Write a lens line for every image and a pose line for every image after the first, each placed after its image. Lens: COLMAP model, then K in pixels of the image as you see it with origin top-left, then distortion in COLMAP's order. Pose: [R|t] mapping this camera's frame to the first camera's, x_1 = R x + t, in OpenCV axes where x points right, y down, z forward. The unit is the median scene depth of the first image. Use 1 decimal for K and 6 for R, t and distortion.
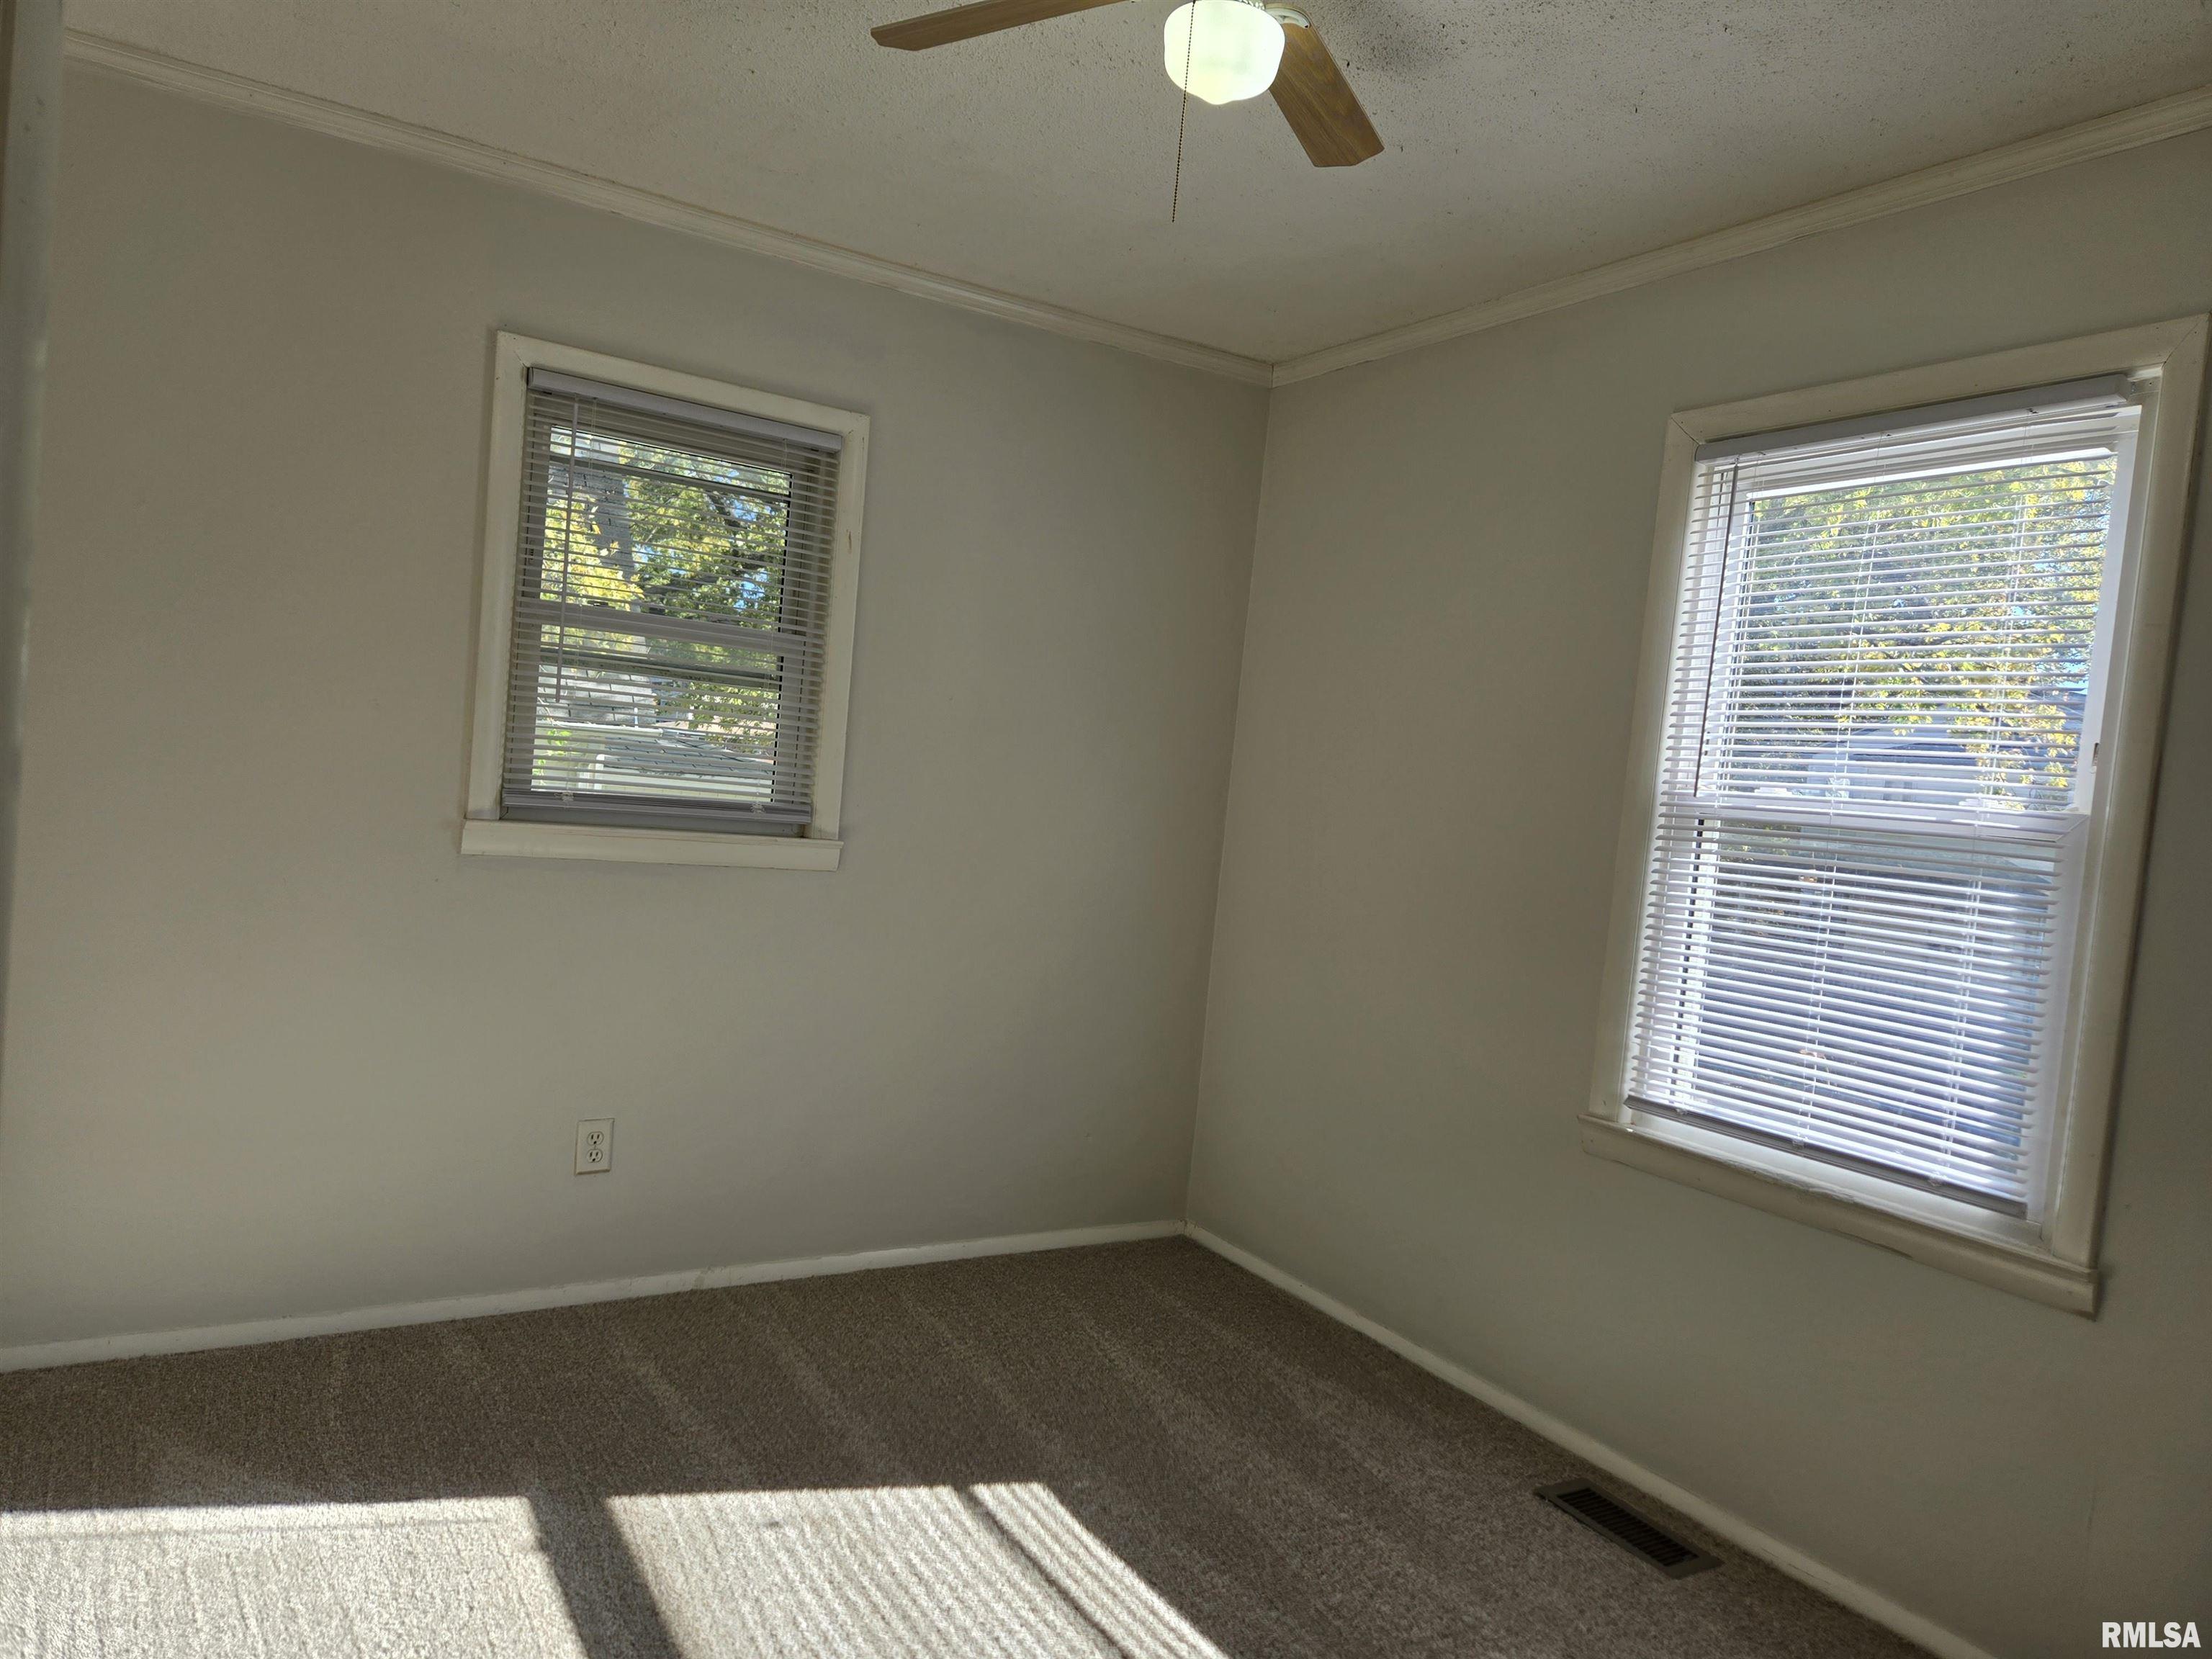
lens RADIAL K [[1493.6, 0, 1099.3], [0, 1493.6, 838.7], [0, 0, 1]] dist [0.064825, -0.032633]
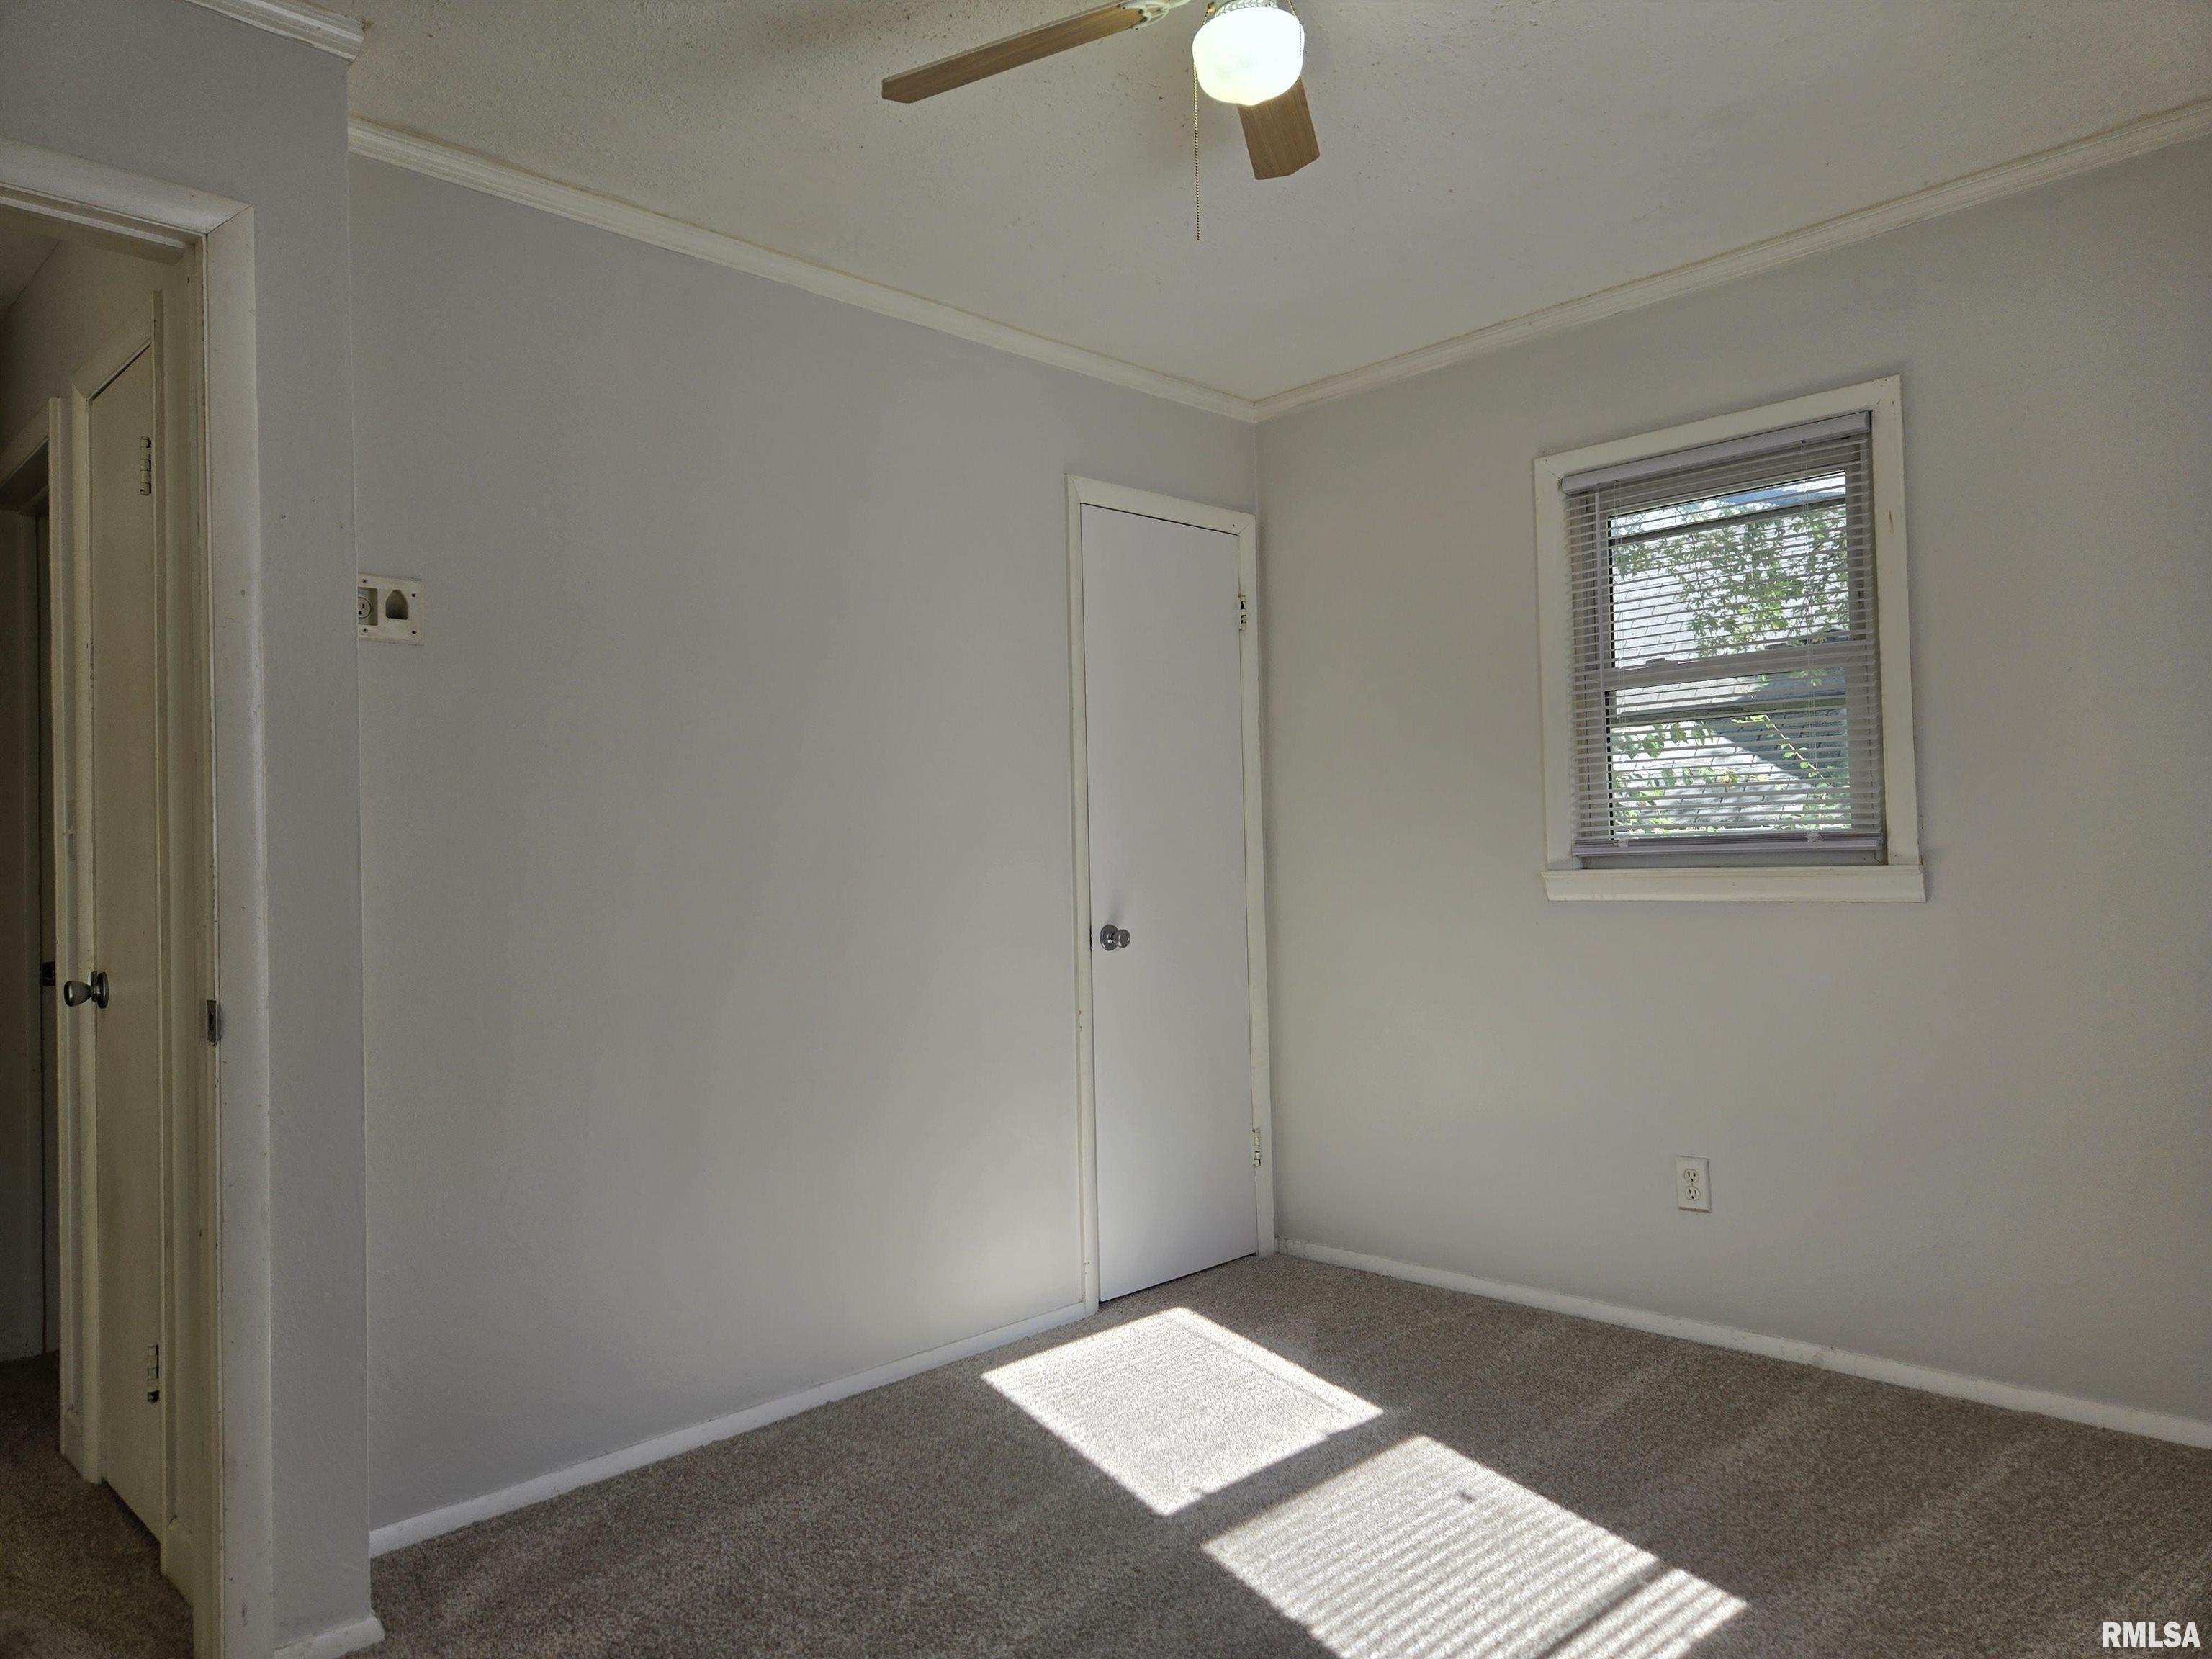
lens RADIAL K [[1493.6, 0, 1102.1], [0, 1493.6, 827.0], [0, 0, 1]] dist [0.064825, -0.032633]
pose [[0.230926, -0.121614, -0.965341, 0.608792], [0.001446, 0.992199, -0.124652, 0.095606], [0.972970, 0.027390, 0.229300, 0.387276]]
